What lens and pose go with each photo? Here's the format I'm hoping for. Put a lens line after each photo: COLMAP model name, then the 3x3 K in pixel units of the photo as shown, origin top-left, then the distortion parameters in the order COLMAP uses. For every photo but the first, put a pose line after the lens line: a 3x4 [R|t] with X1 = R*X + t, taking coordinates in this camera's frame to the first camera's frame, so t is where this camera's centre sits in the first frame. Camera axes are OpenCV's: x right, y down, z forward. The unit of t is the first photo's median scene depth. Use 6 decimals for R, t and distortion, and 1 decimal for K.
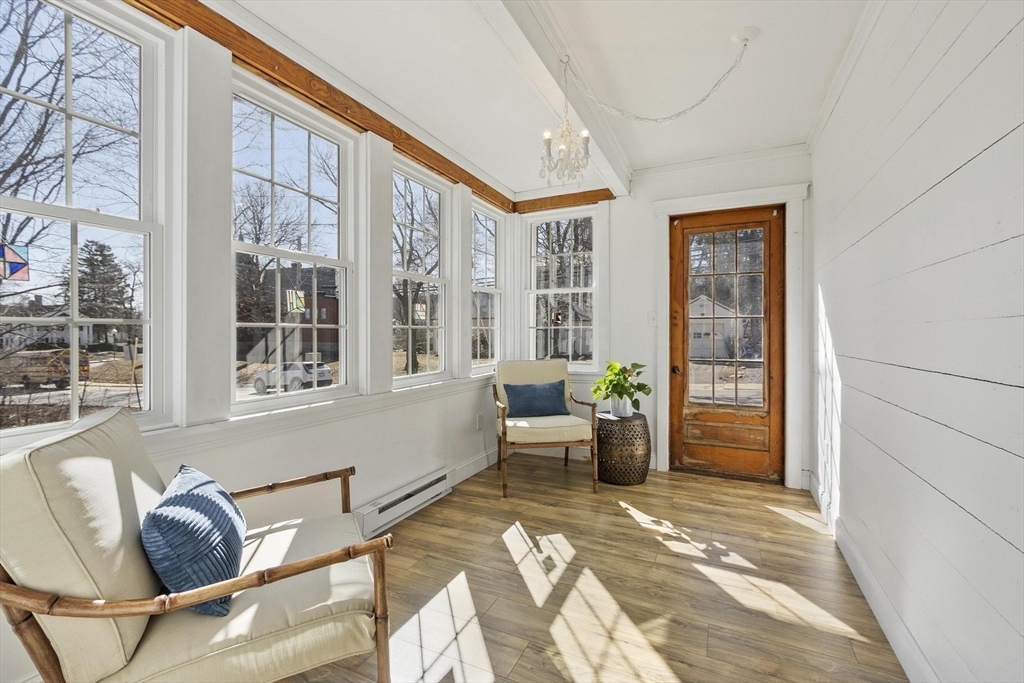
lens RADIAL K [[450.6, 0, 507.4], [0, 450.6, 334.9], [0, 0, 1]] dist [0.000438, 0.000276]
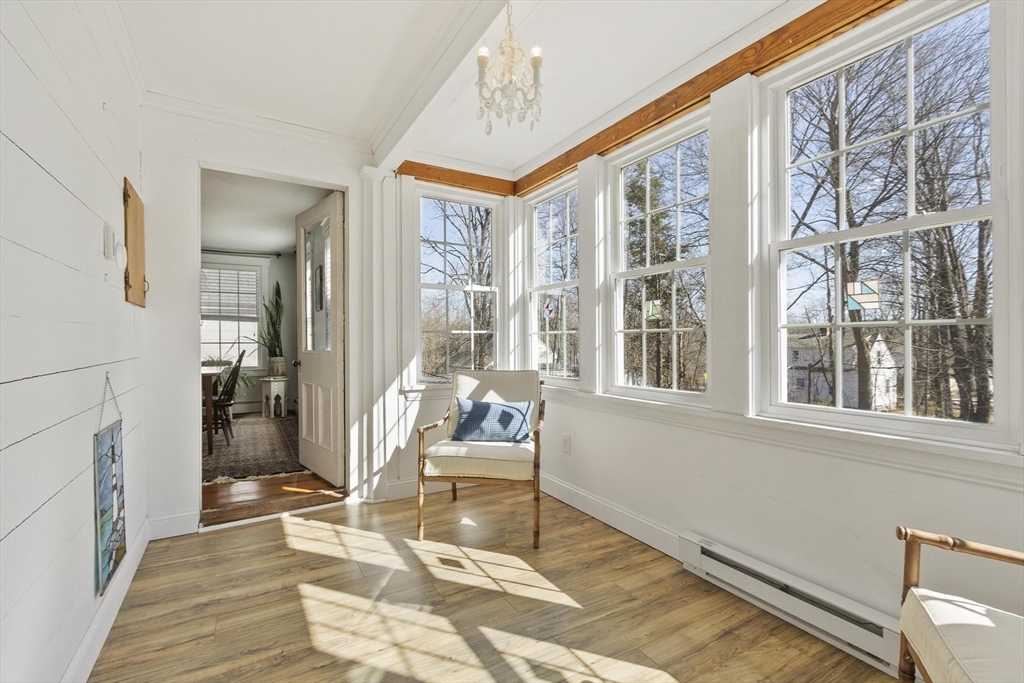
lens RADIAL K [[450.6, 0, 505.7], [0, 450.6, 341.4], [0, 0, 1]] dist [0.000438, 0.000276]
pose [[-0.558007, 0.007896, -0.829799, 0.759036], [0.001666, 0.999963, 0.008395, -0.003520], [0.829834, 0.003302, -0.558000, 1.454458]]
